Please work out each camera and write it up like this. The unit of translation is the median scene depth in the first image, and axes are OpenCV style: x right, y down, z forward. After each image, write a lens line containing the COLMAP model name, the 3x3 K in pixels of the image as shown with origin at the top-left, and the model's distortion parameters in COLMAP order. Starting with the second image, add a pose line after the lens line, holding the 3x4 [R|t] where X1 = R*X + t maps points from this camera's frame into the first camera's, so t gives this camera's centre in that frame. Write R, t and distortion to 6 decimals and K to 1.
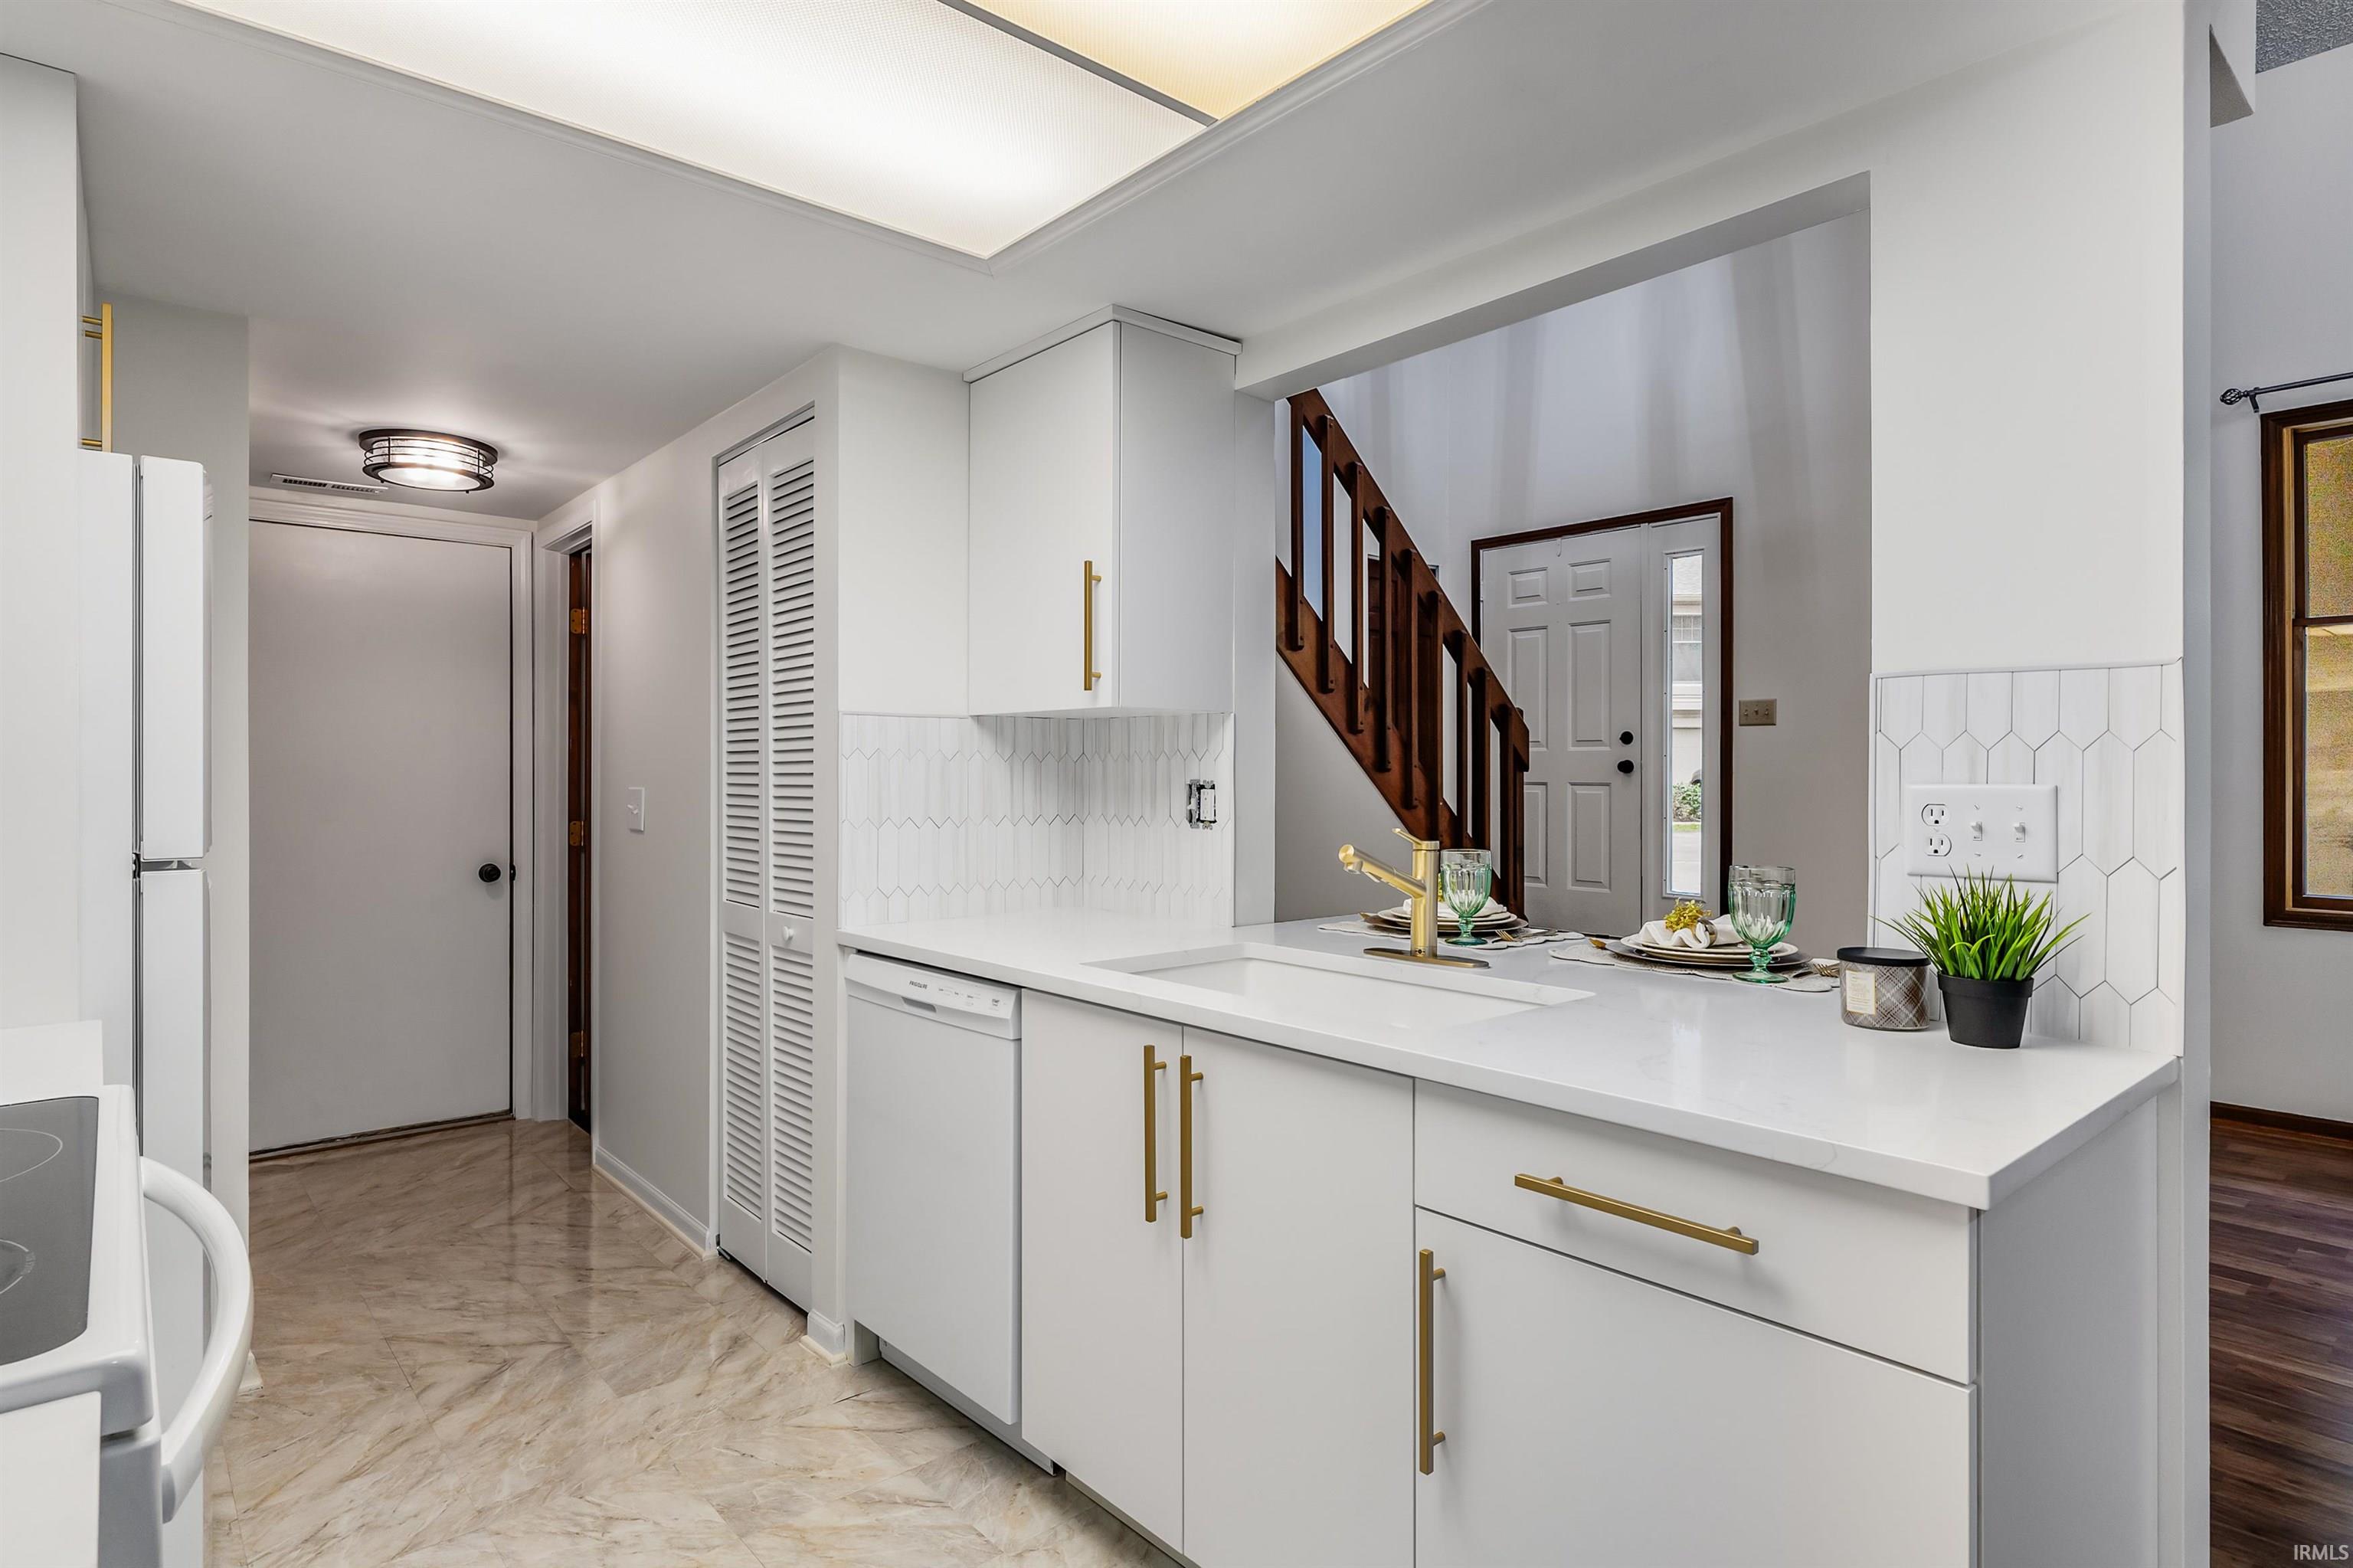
lens RADIAL K [[1234.9, 0, 1172.7], [0, 1234.9, 765.8], [0, 0, 1]] dist [-0.002334, -0.000824]
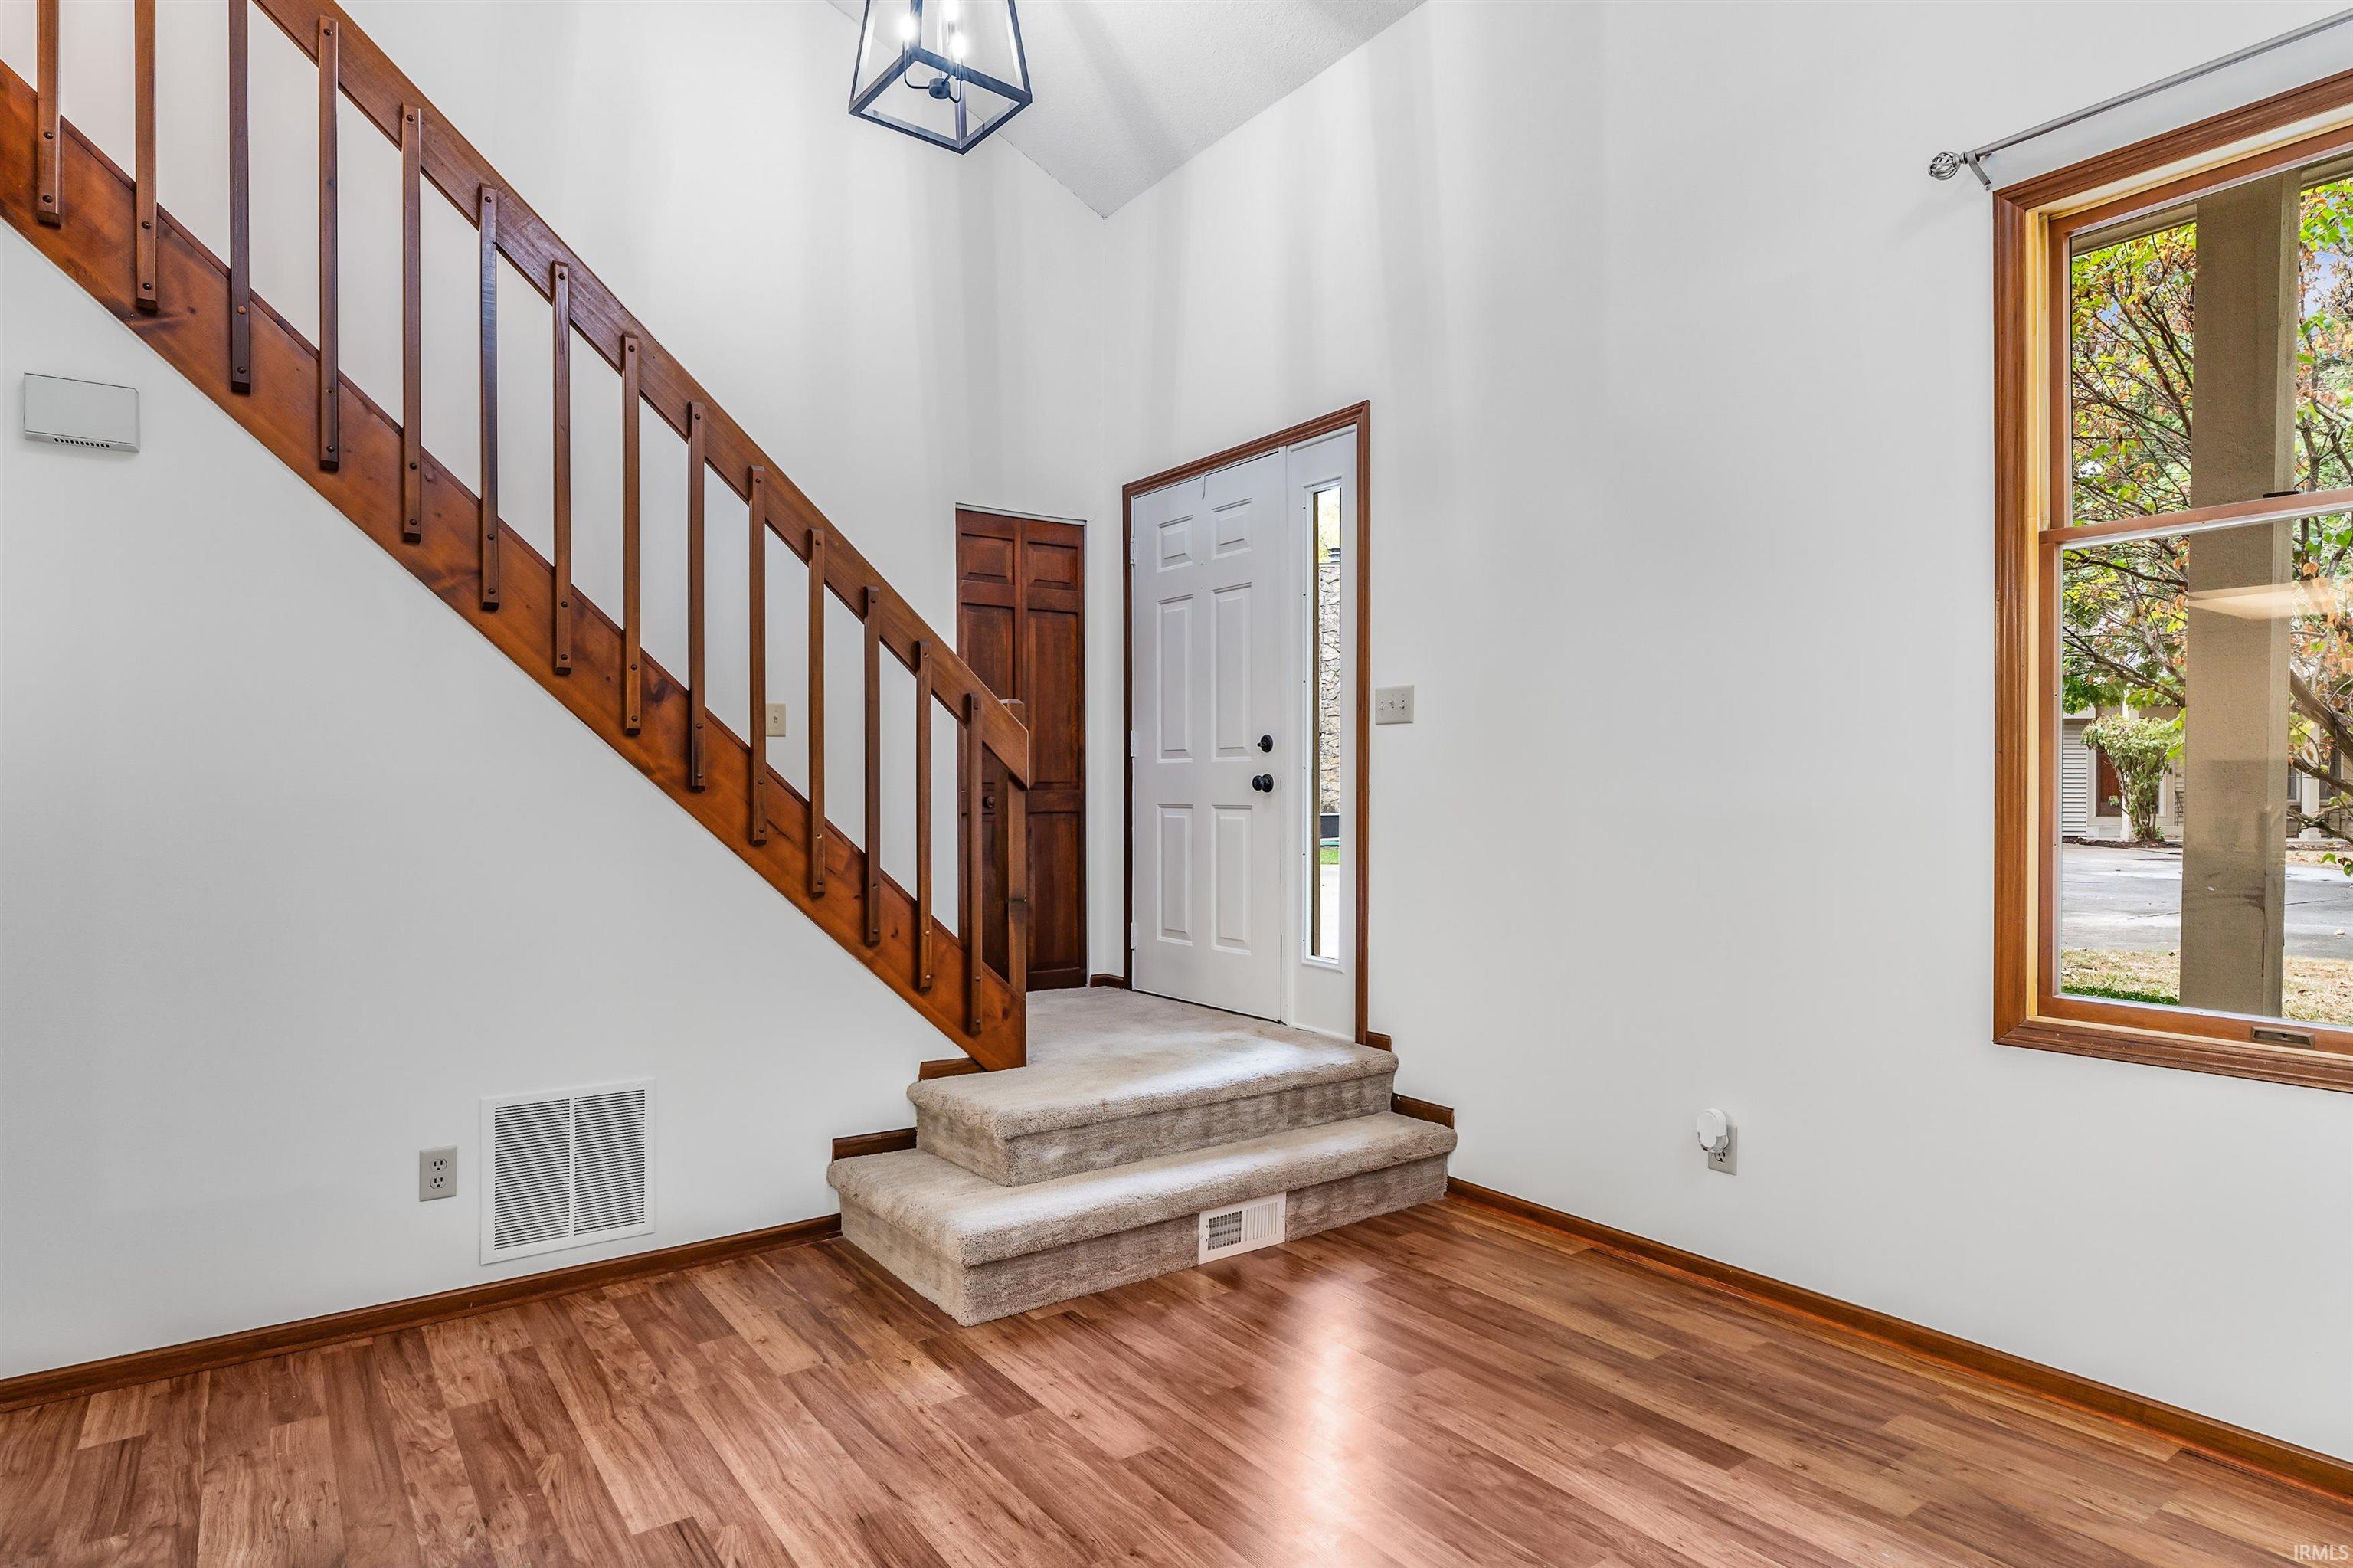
lens RADIAL K [[1284.5, 0, 1178.0], [0, 1284.5, 794.4], [0, 0, 1]] dist [-0.000634, 0.000026]
pose [[0.996253, -0.001670, -0.086472, 0.570300], [0.002283, 0.999973, 0.006987, 0.002930], [0.086458, -0.007159, 0.996230, 0.359831]]
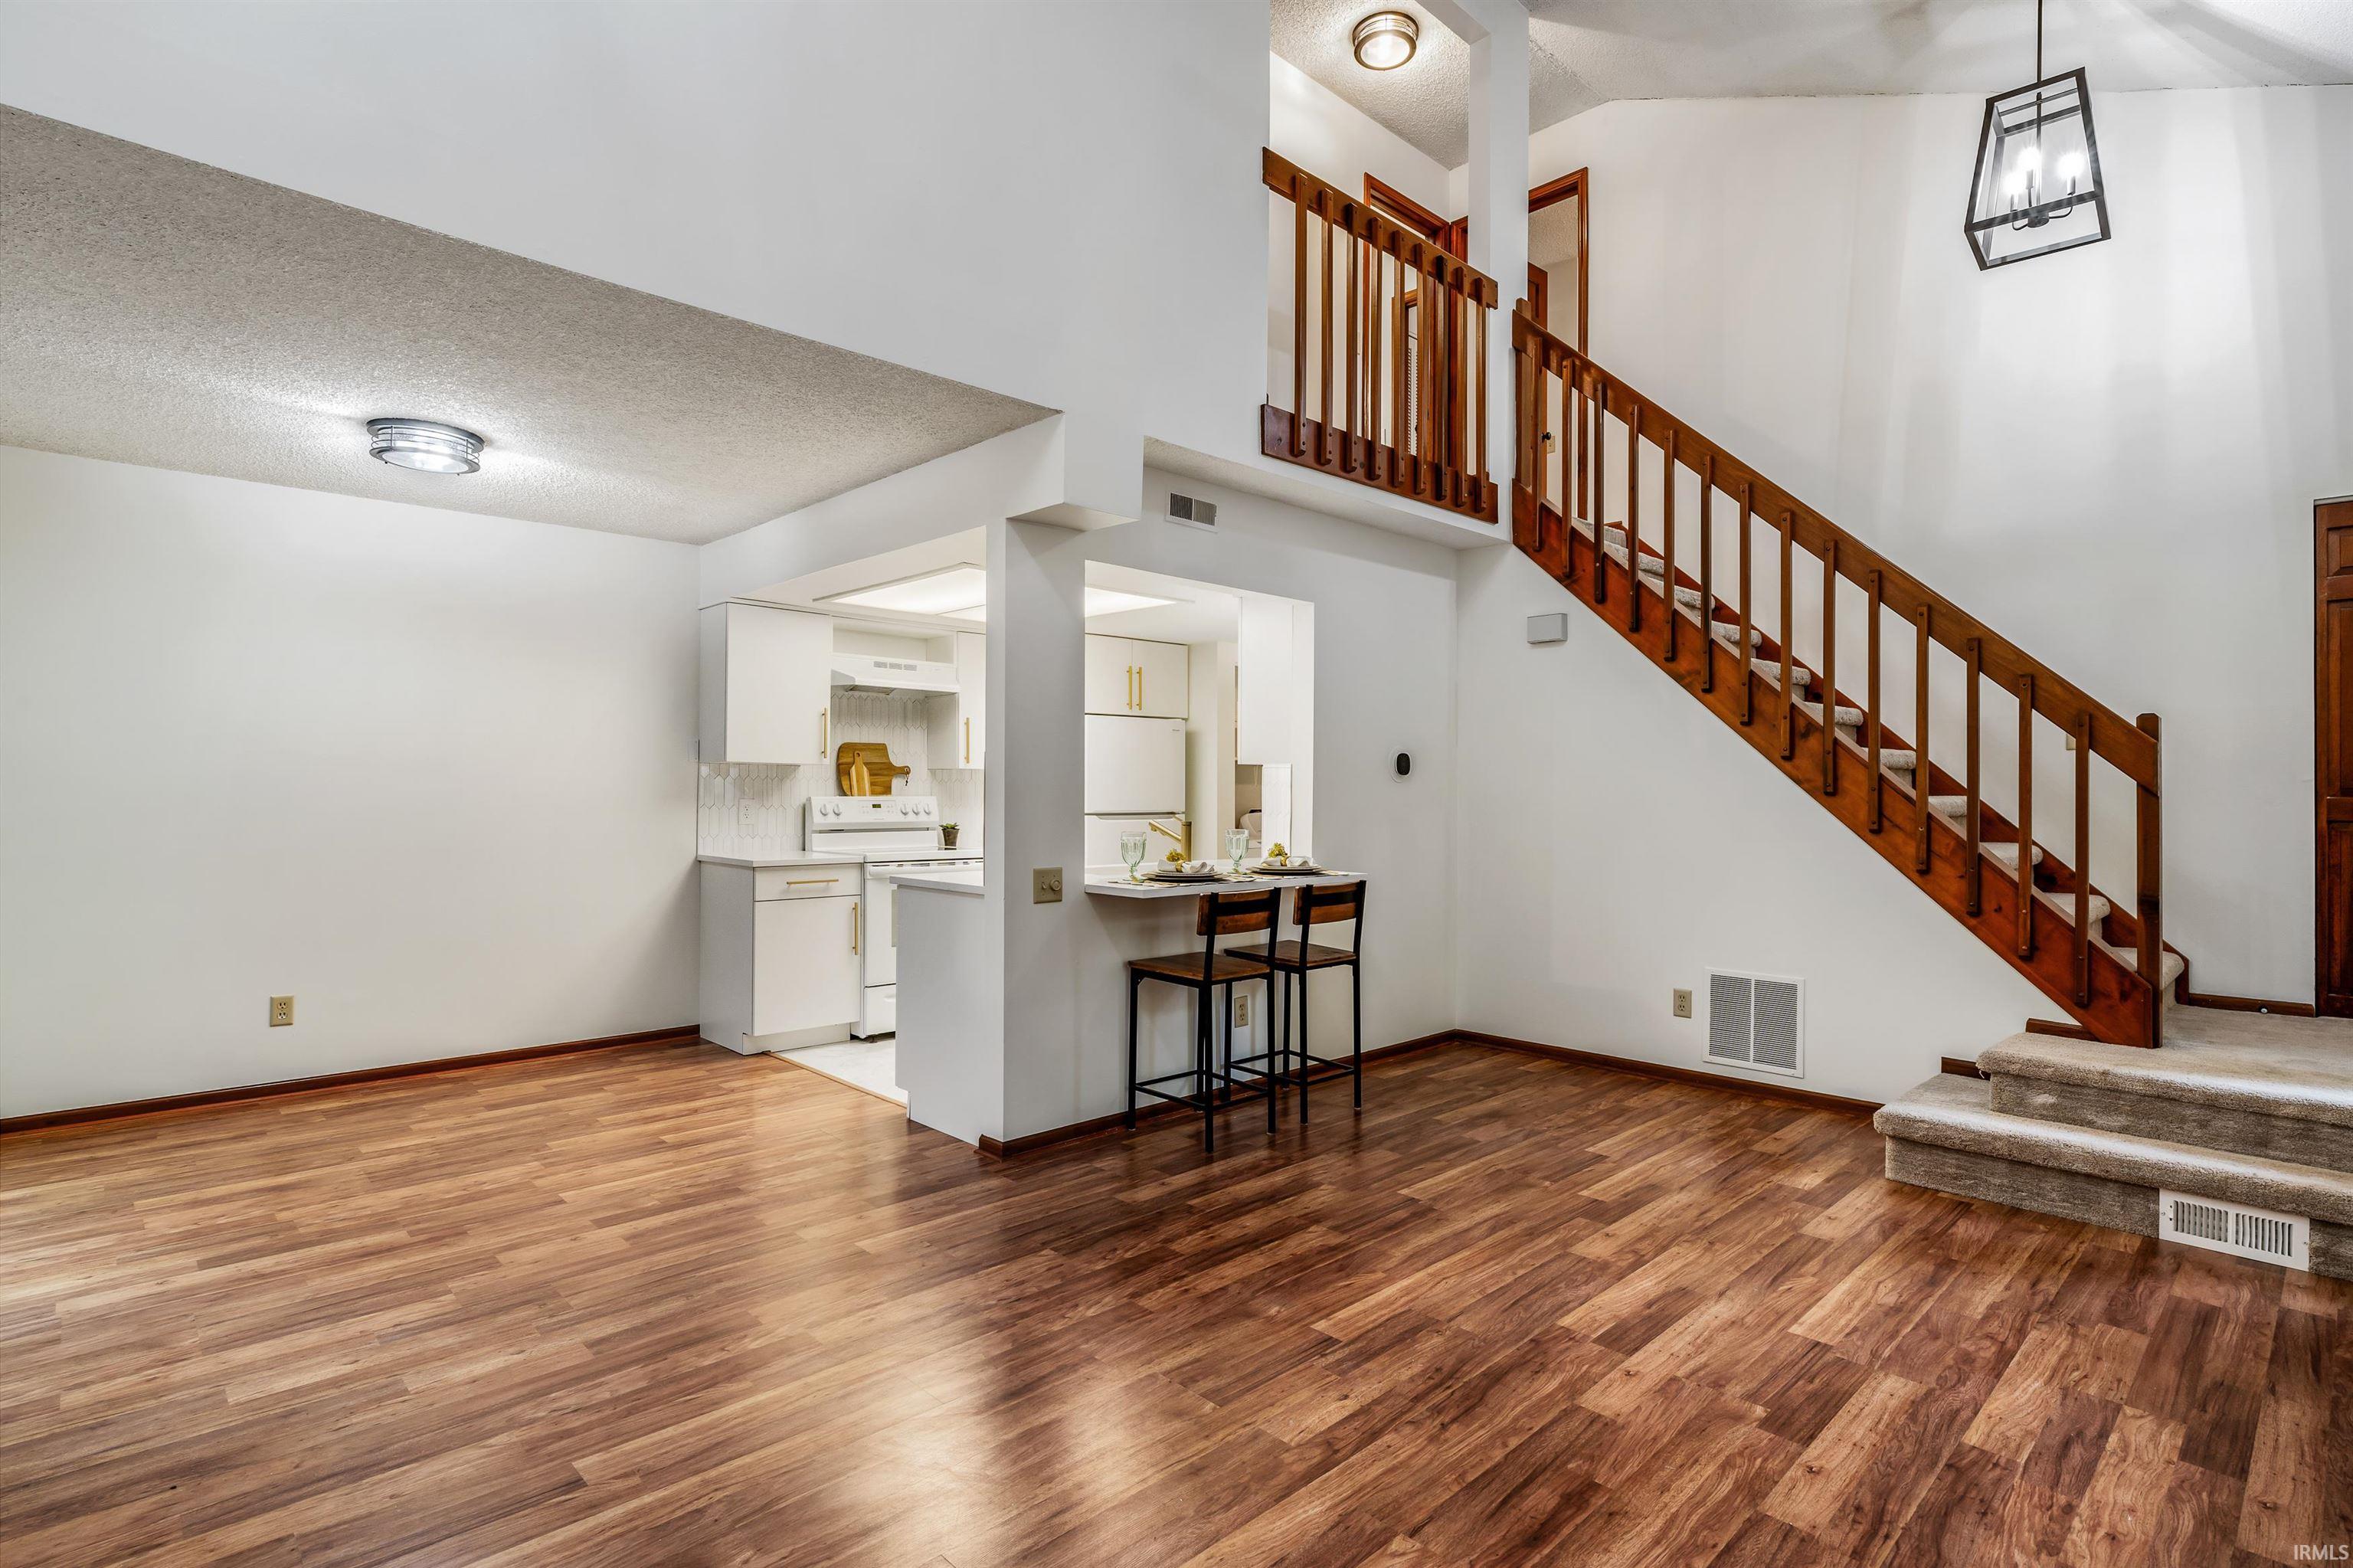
lens RADIAL K [[1151.3, 0, 1176.5], [0, 1151.3, 784.0], [0, 0, 1]] dist [-0.005135, 0.001259]
pose [[0.049852, -0.008186, -0.998723, 1.265392], [-0.000495, 0.999966, -0.008221, 0.004880], [0.998756, 0.000904, 0.049846, 0.465007]]
